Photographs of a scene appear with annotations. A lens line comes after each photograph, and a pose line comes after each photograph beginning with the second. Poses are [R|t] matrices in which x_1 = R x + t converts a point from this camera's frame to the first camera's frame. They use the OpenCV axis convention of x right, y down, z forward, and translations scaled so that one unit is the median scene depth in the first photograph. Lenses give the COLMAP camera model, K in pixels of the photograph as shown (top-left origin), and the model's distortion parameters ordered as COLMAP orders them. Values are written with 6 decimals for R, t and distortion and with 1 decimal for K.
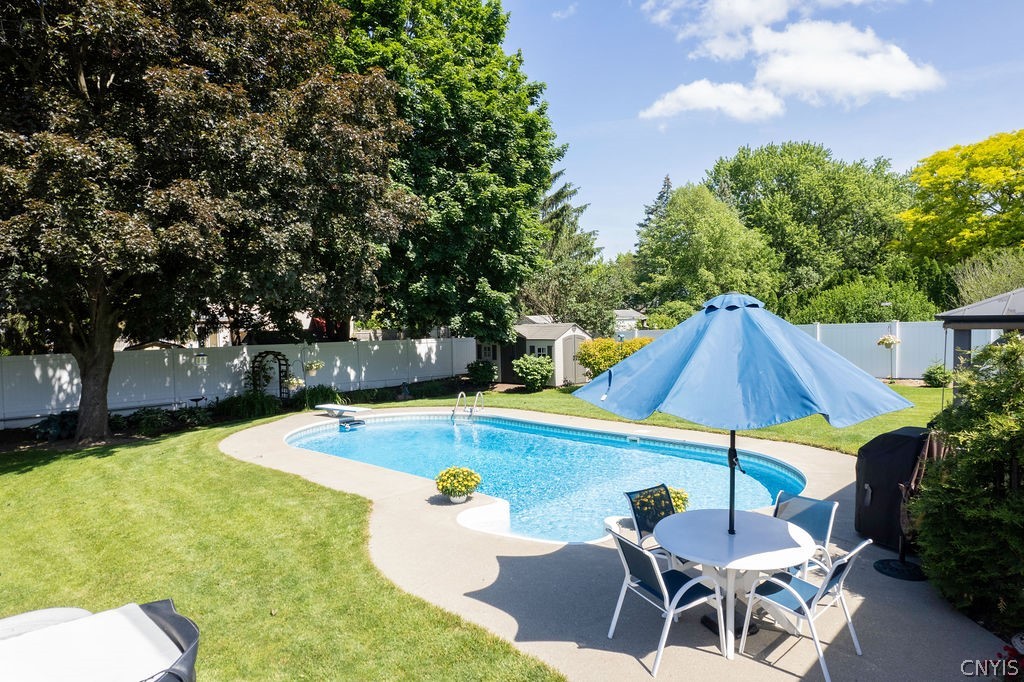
lens RADIAL K [[644.6, 0, 510.0], [0, 644.6, 349.1], [0, 0, 1]] dist [-0.043068, 0.002698]
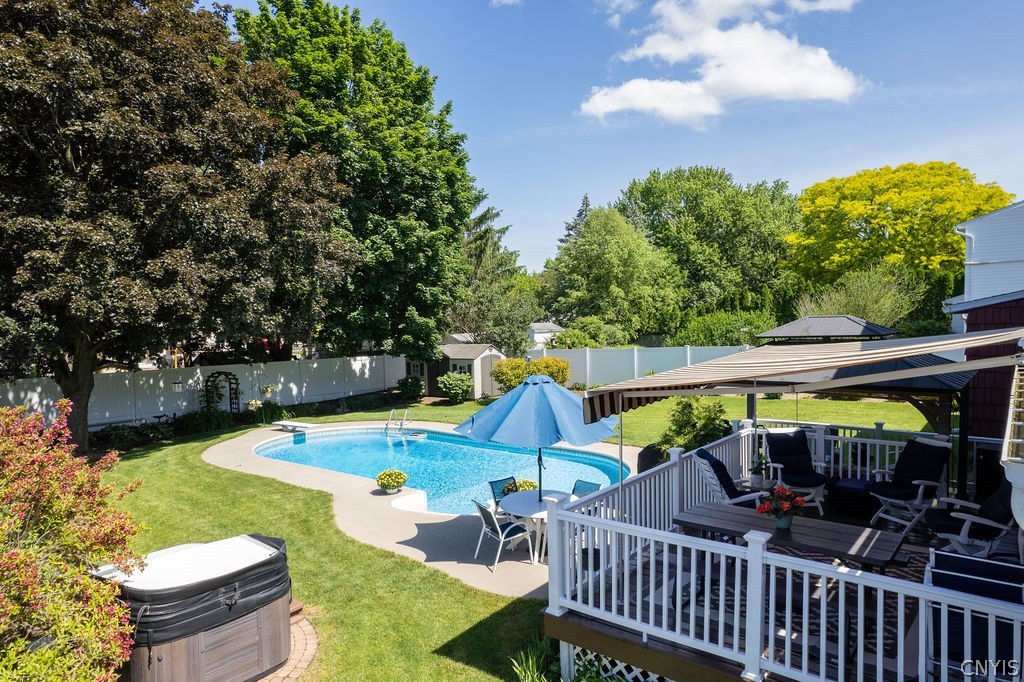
lens RADIAL K [[664.6, 0, 512.0], [0, 664.6, 341.0], [0, 0, 1]] dist [-0.072132, 0.056275]
pose [[0.994575, -0.004656, 0.103919, 0.015015], [0.005730, 0.999933, -0.010039, -0.037934], [-0.103865, 0.010581, 0.994535, -0.215595]]
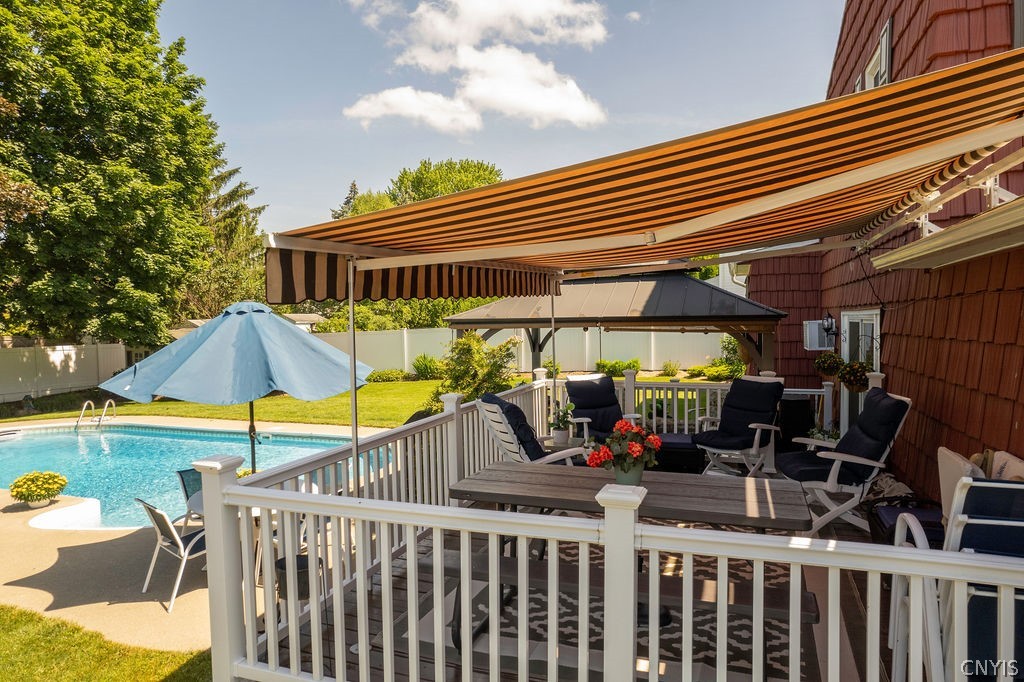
lens RADIAL K [[654.3, 0, 512.0], [0, 654.3, 341.0], [0, 0, 1]] dist [-0.052796, 0.051131]
pose [[0.902588, -0.012894, 0.430313, 0.060292], [0.020901, 0.999685, -0.013886, 0.004509], [-0.429998, 0.021528, 0.902573, -0.085866]]
